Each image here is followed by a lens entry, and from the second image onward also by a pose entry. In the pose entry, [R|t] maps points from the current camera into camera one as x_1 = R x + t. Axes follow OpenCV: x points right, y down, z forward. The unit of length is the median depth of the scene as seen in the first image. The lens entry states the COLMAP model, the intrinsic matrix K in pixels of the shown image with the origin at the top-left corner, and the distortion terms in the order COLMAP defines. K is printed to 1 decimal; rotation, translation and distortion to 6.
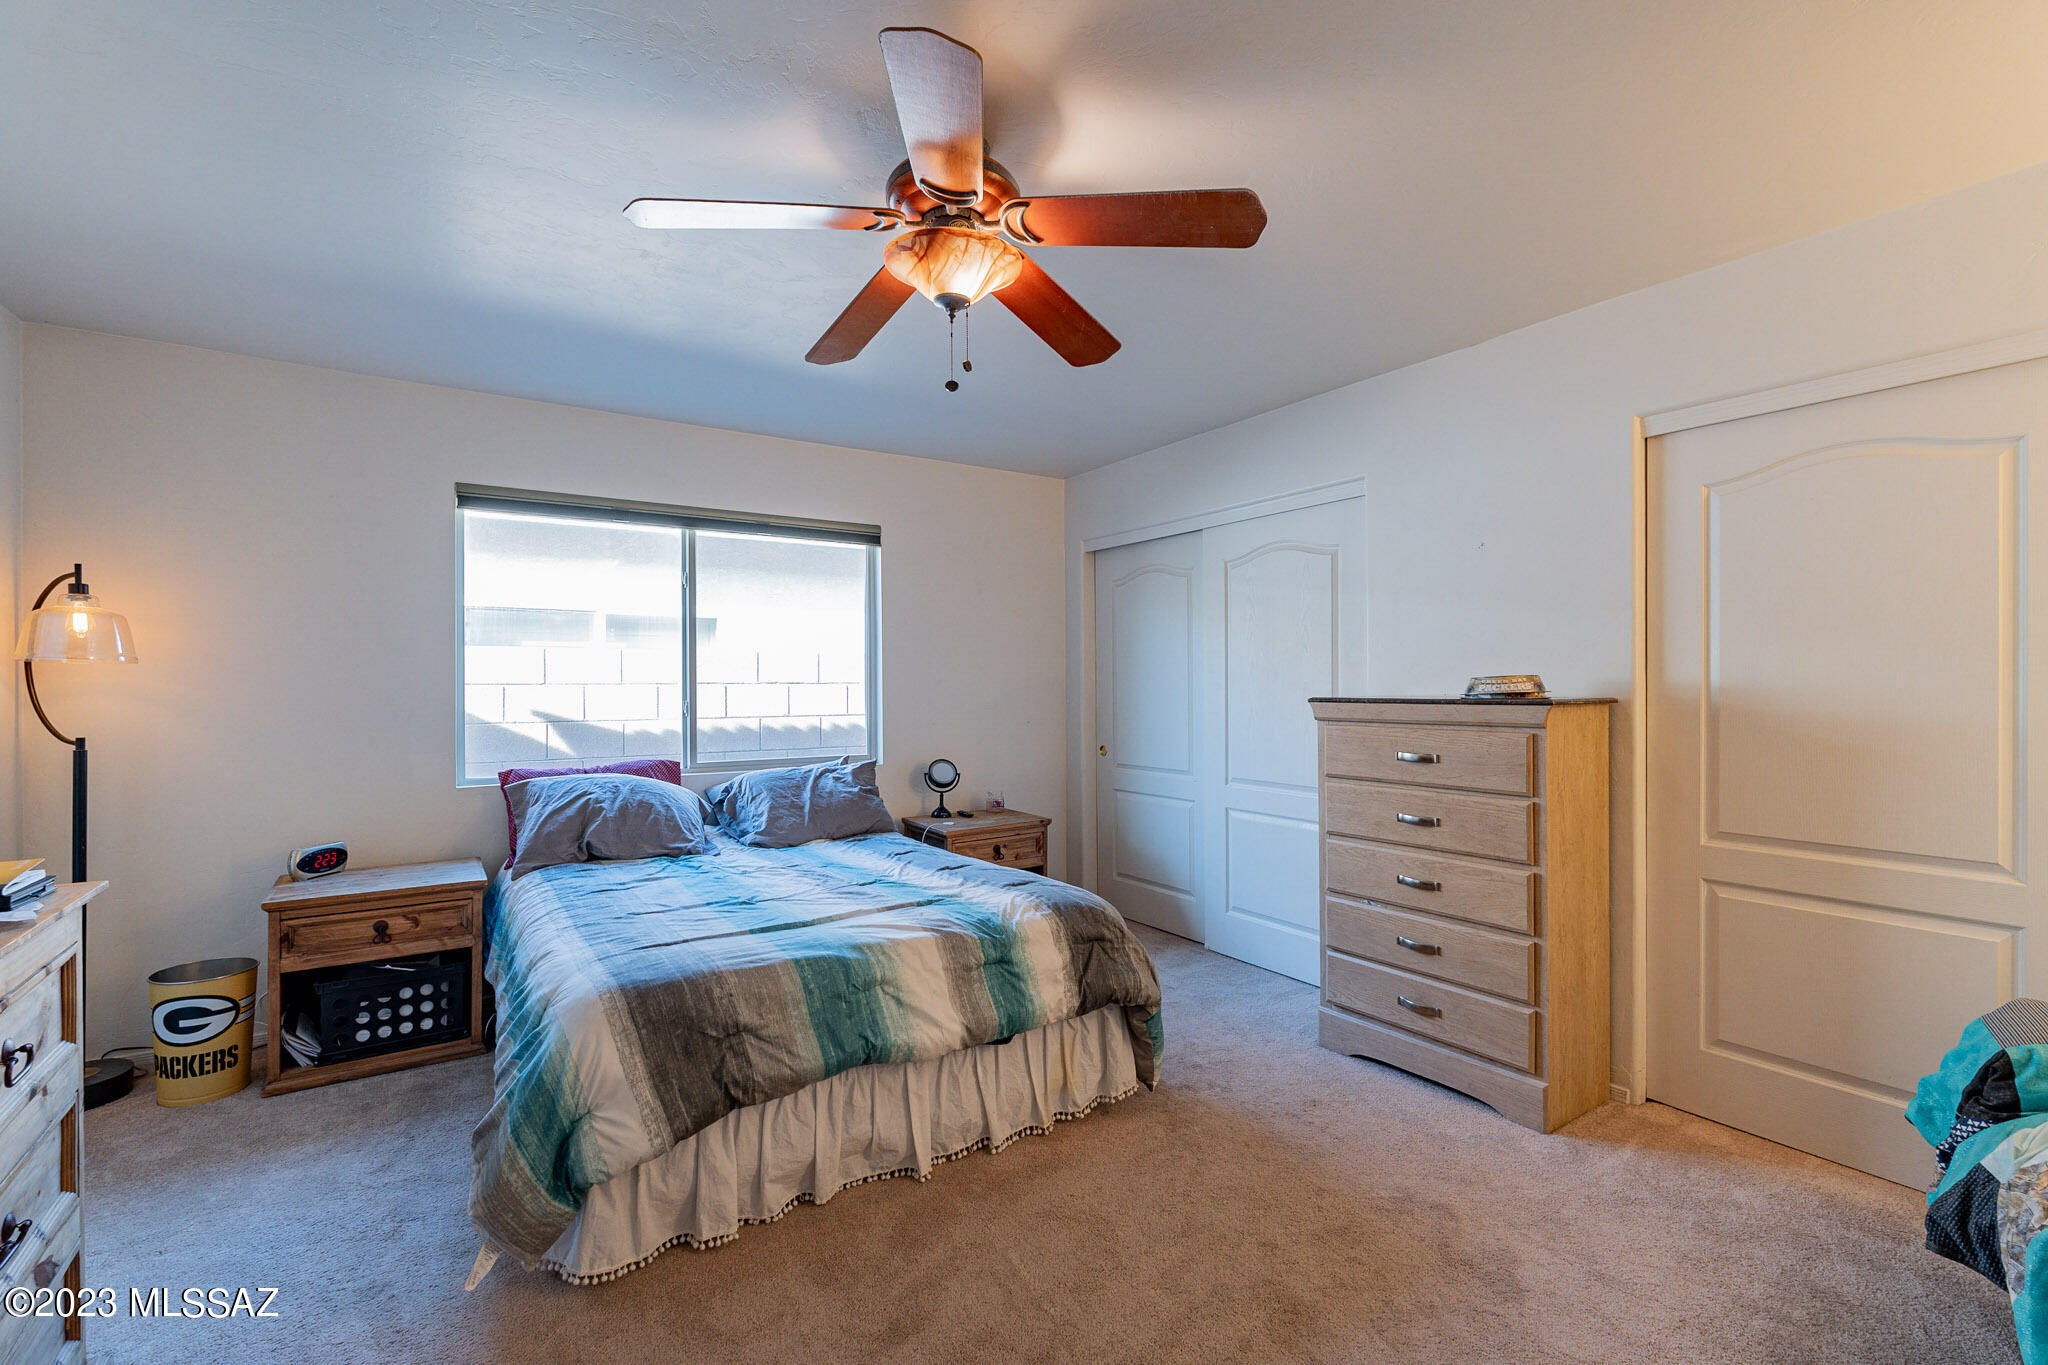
lens RADIAL K [[902.8, 0, 1029.5], [0, 902.8, 681.6], [0, 0, 1]] dist [-0.003749, 0.000294]
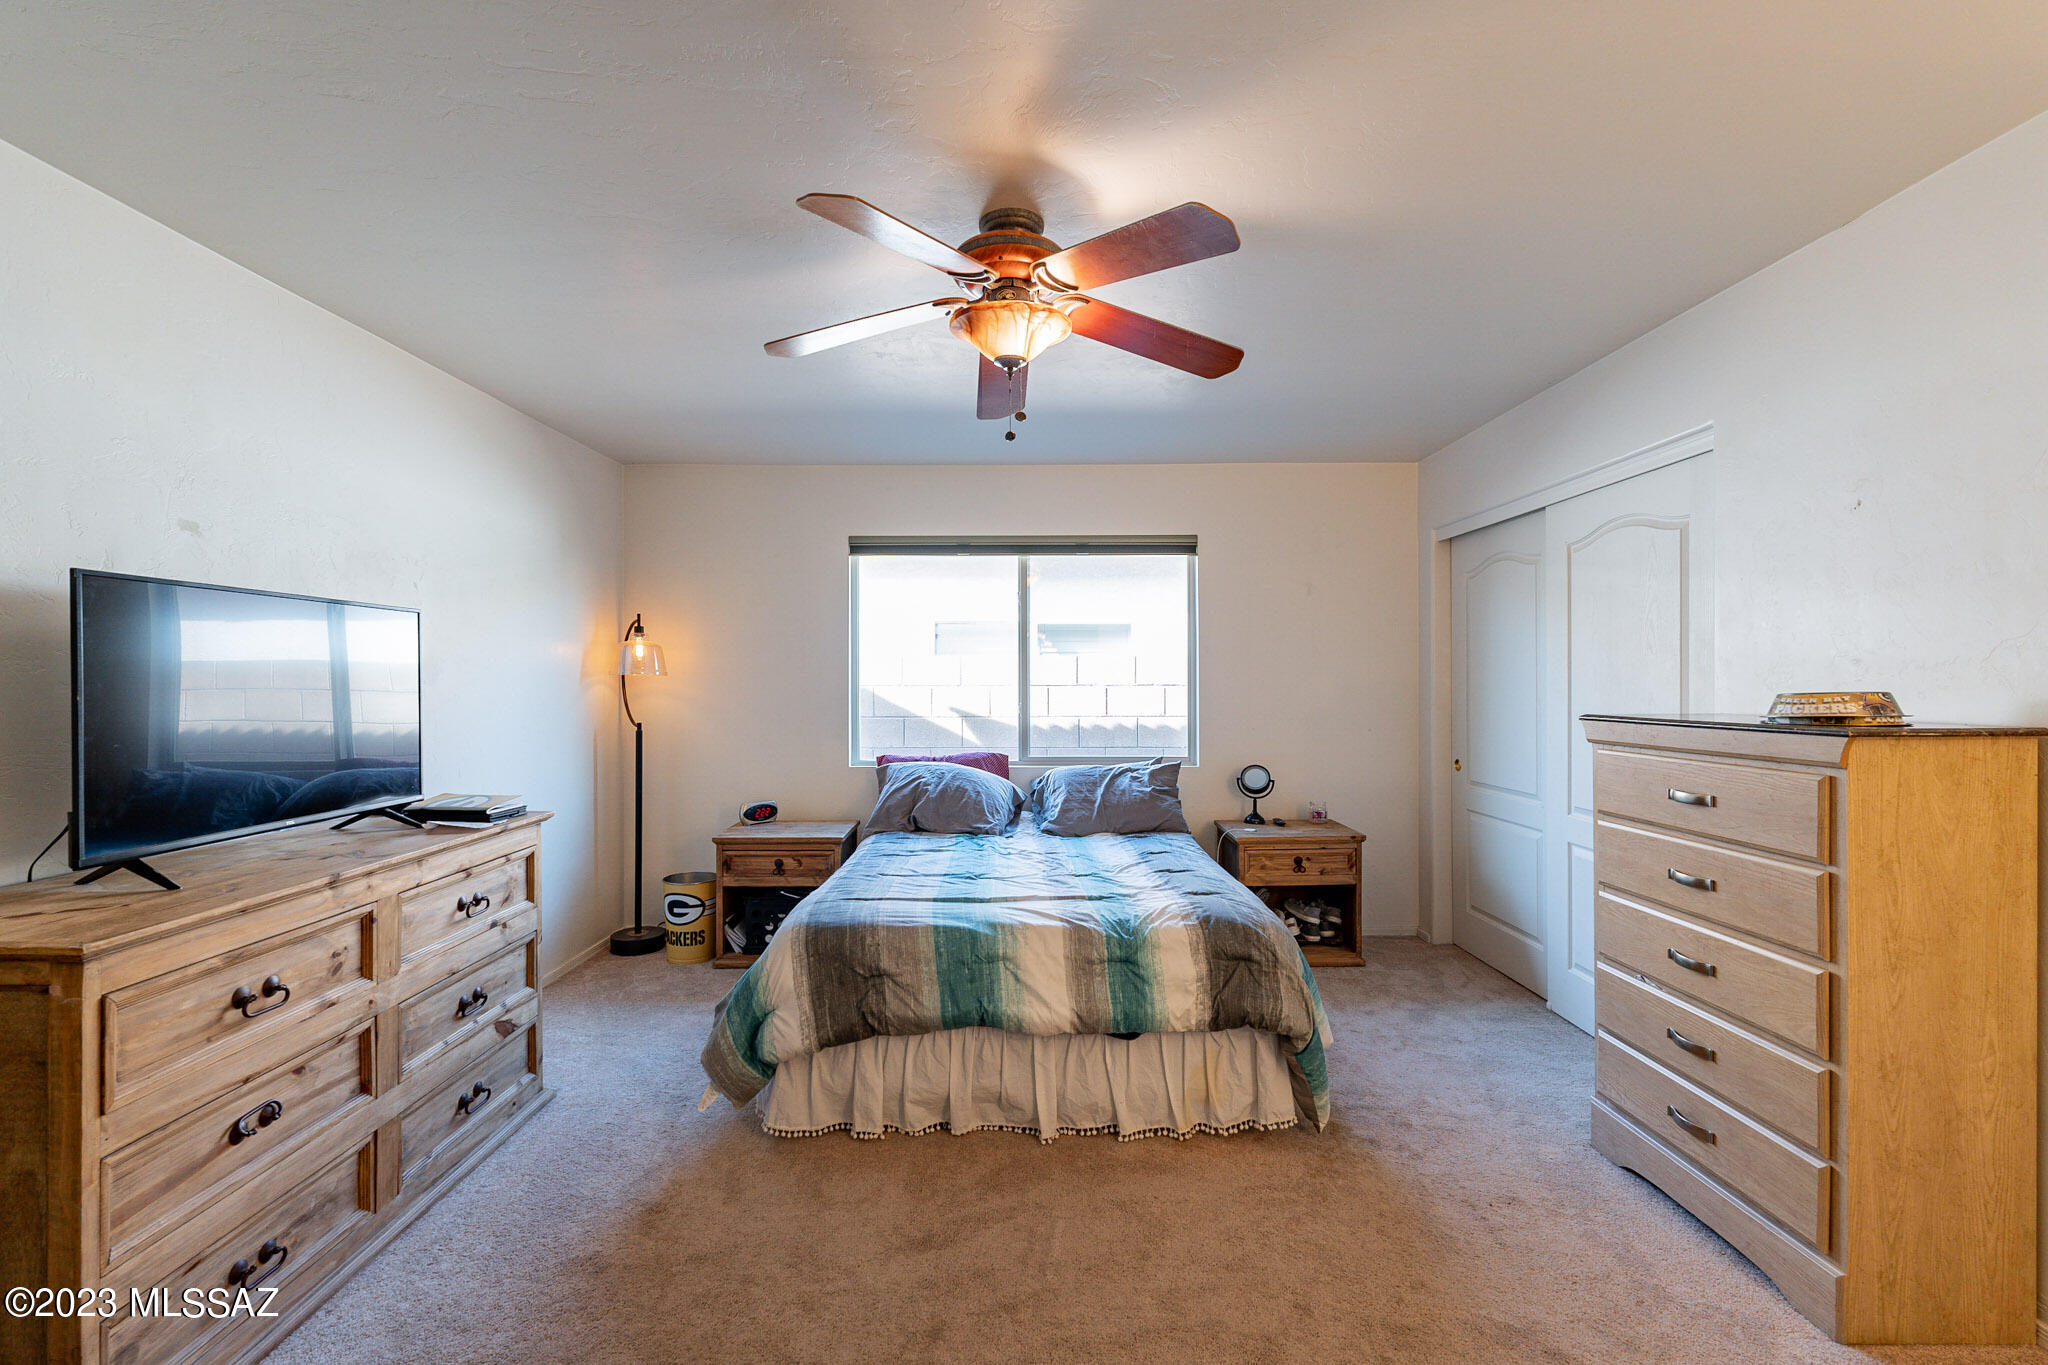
lens RADIAL K [[902.8, 0, 1013.4], [0, 902.8, 678.9], [0, 0, 1]] dist [-0.003749, 0.000294]
pose [[0.826077, 0.000861, -0.563556, 0.405355], [0.001349, 0.999993, 0.003505, -0.020914], [0.563555, -0.003656, 0.826070, 0.050569]]
